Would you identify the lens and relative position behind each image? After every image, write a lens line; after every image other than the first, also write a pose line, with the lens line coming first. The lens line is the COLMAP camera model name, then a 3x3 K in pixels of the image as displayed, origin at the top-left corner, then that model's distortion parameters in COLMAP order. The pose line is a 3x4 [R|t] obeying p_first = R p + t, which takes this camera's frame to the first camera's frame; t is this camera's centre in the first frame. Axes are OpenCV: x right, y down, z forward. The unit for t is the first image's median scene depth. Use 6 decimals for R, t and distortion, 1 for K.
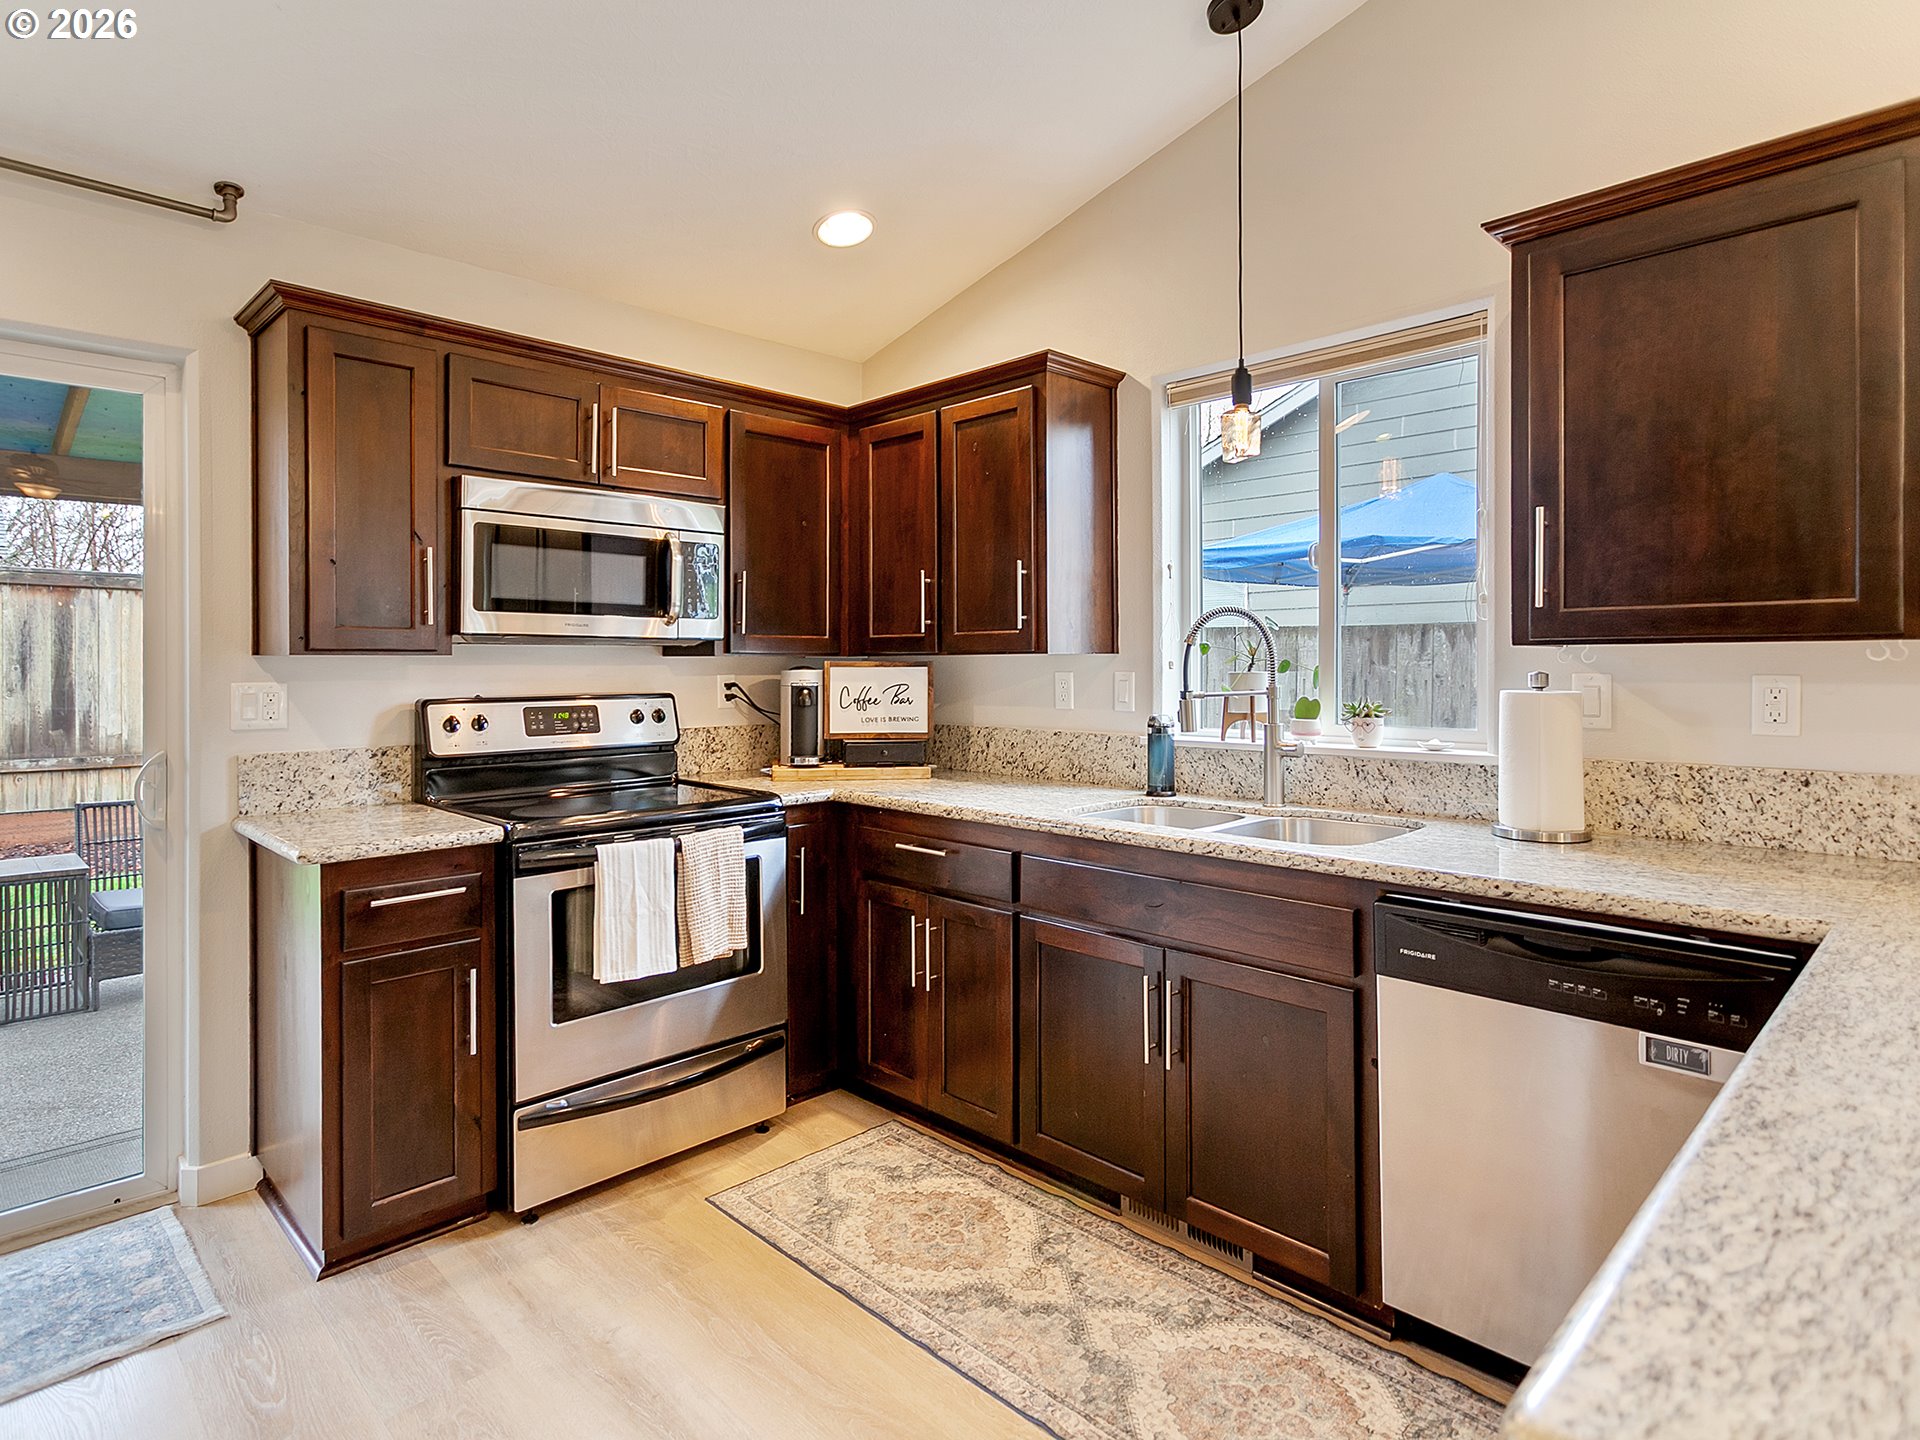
lens RADIAL K [[1037.2, 0, 920.8], [0, 1037.2, 680.4], [0, 0, 1]] dist [0.000284, 0.000854]
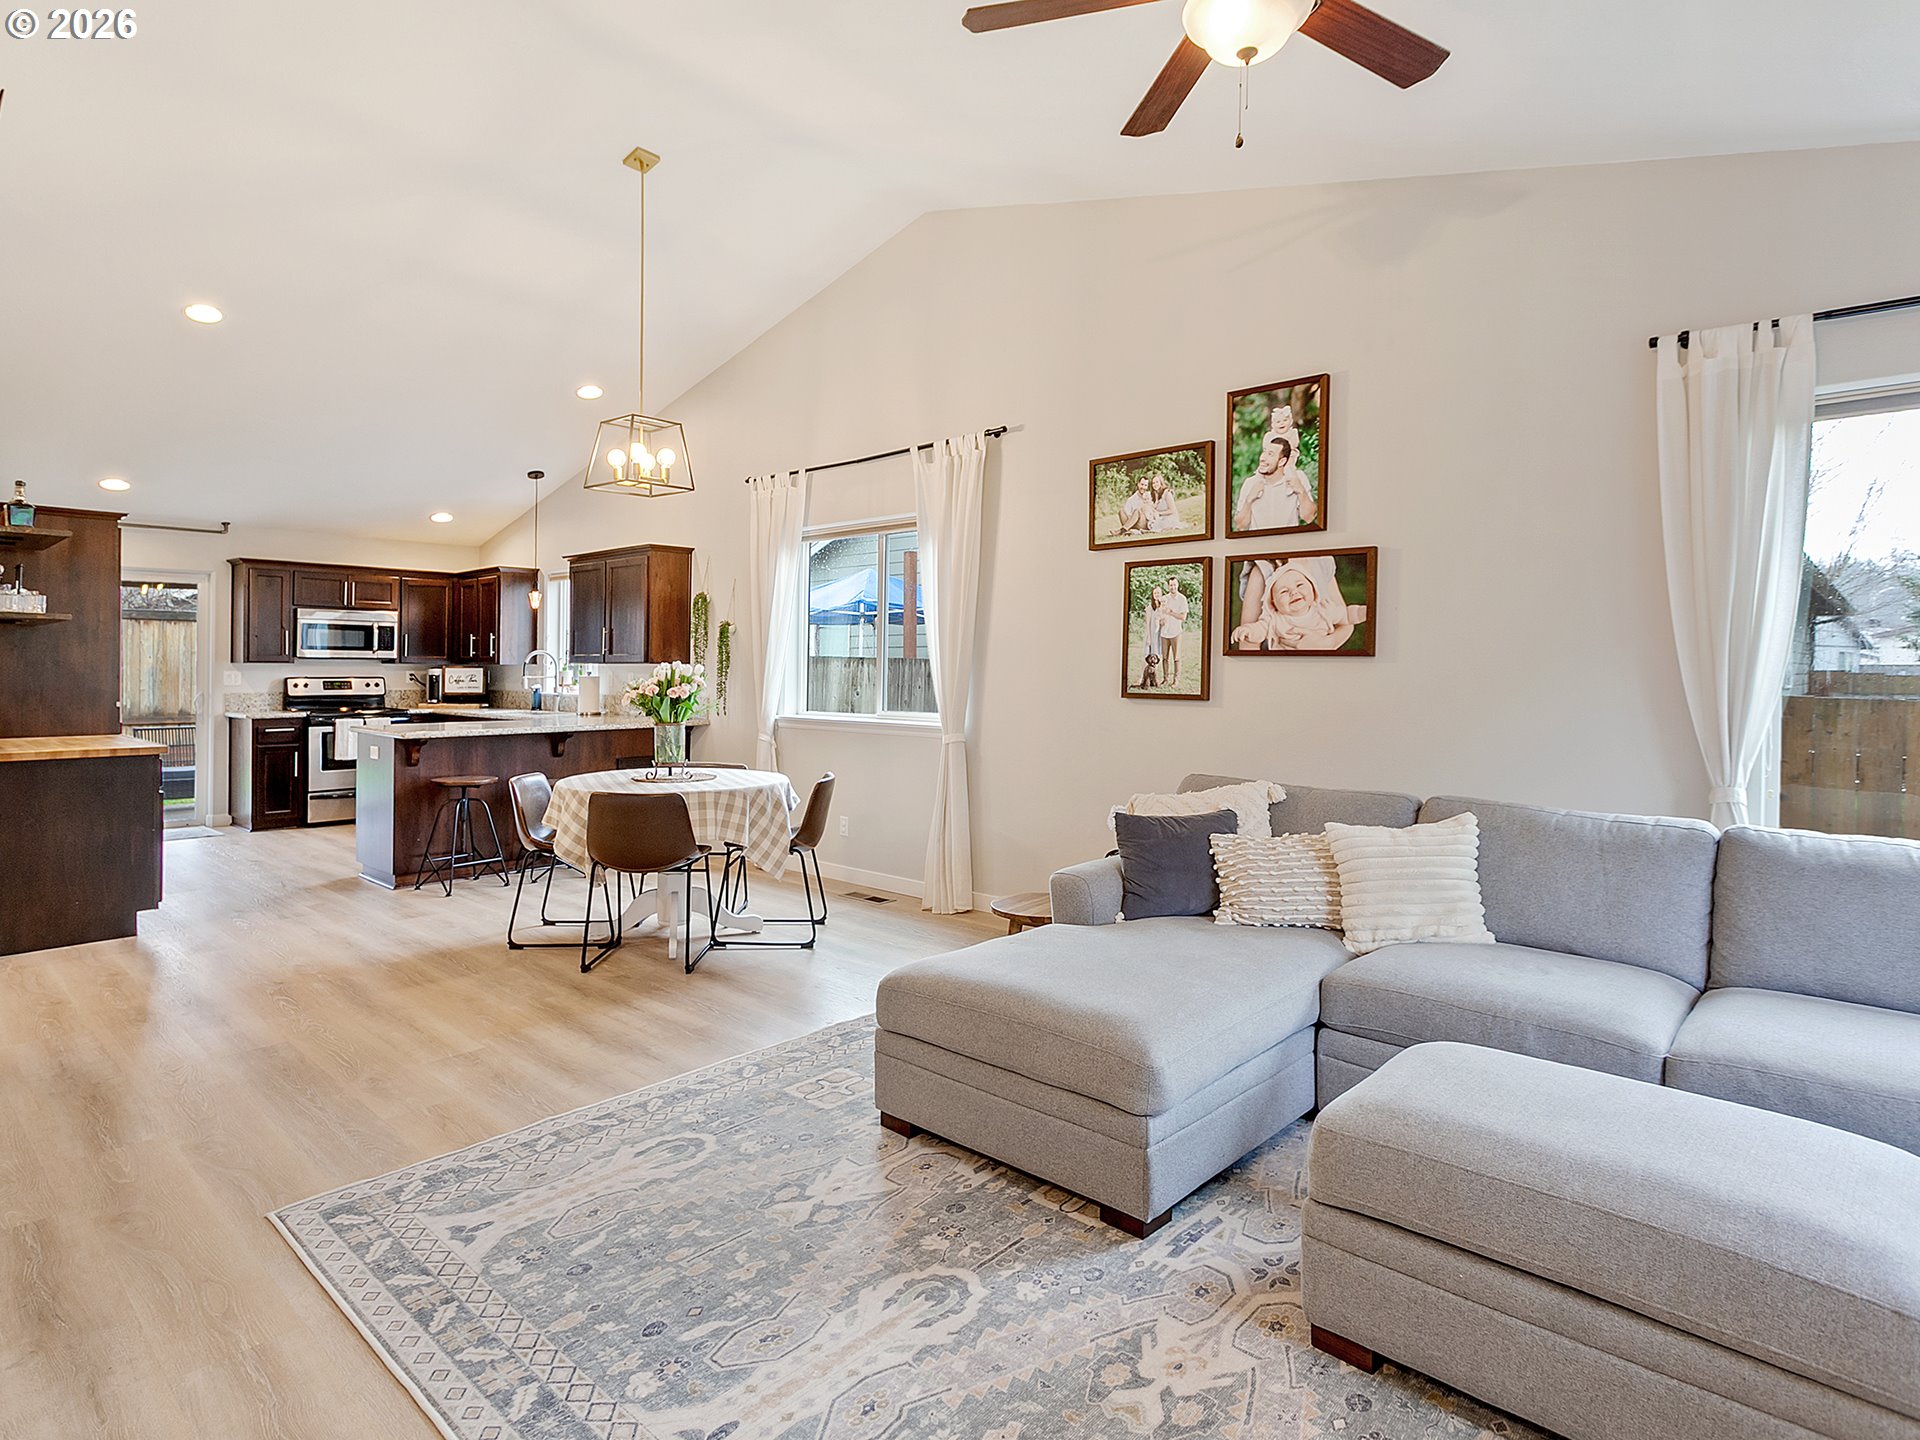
lens RADIAL K [[1037.2, 0, 941.3], [0, 1037.2, 677.1], [0, 0, 1]] dist [0.000284, 0.000854]
pose [[0.997771, 0.009525, 0.066042, 1.212159], [-0.008933, 0.999917, -0.009253, 0.028244], [-0.066124, 0.008642, 0.997774, -2.123138]]
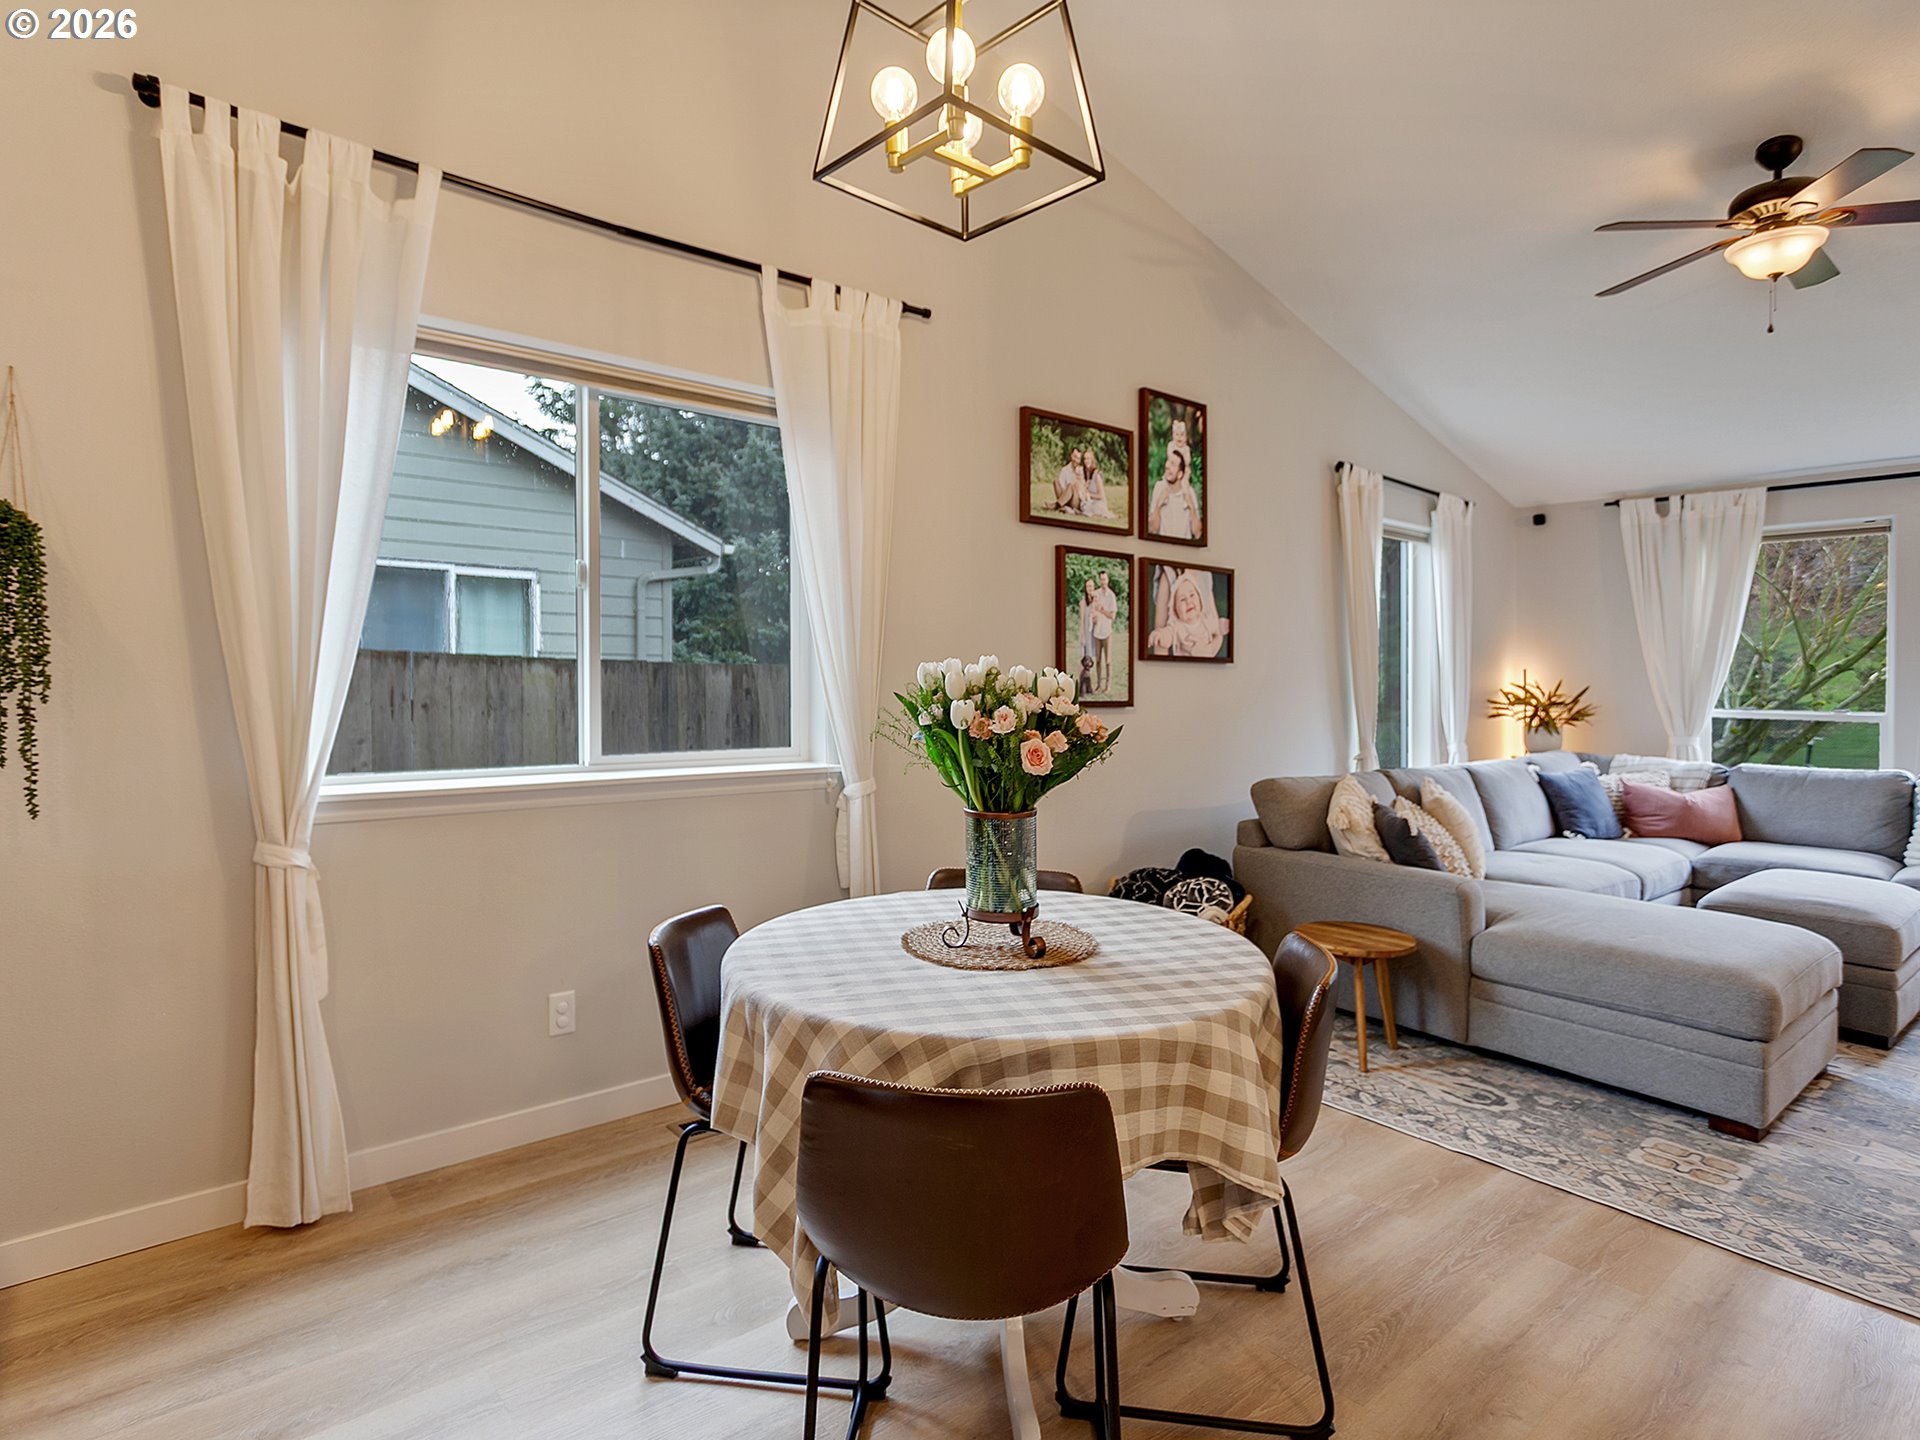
lens RADIAL K [[1037.2, 0, 1013.1], [0, 1037.2, 689.4], [0, 0, 1]] dist [0.000284, 0.000854]
pose [[0.043923, -0.008679, 0.998997, 0.159740], [0.005149, 0.999951, 0.008460, 0.006277], [-0.999022, 0.004772, 0.043965, -0.372586]]
